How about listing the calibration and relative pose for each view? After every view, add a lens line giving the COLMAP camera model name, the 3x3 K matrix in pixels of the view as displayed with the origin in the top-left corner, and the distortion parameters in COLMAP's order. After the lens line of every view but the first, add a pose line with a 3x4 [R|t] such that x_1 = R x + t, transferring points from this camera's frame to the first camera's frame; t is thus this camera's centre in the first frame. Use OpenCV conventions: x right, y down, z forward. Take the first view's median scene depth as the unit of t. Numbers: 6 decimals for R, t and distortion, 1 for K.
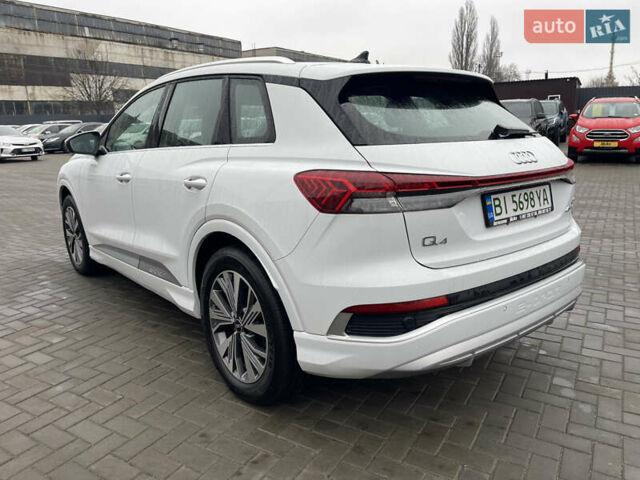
lens RADIAL K [[480.6, 0, 300.9], [0, 480.6, 240.7], [0, 0, 1]] dist [0.040688, -0.070805]
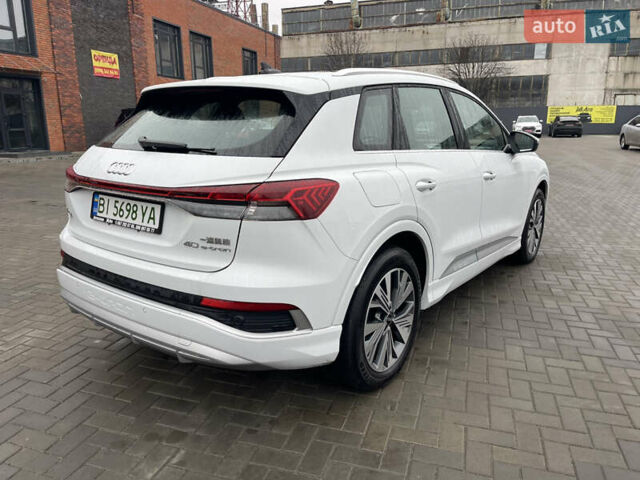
lens RADIAL K [[480.6, 0, 300.9], [0, 480.6, 240.7], [0, 0, 1]] dist [0.040688, -0.070805]
pose [[0.209364, 0.238698, -0.948256, 1.526915], [-0.233745, 0.953851, 0.188498, -0.300814], [0.949489, 0.182185, 0.255496, 1.082421]]
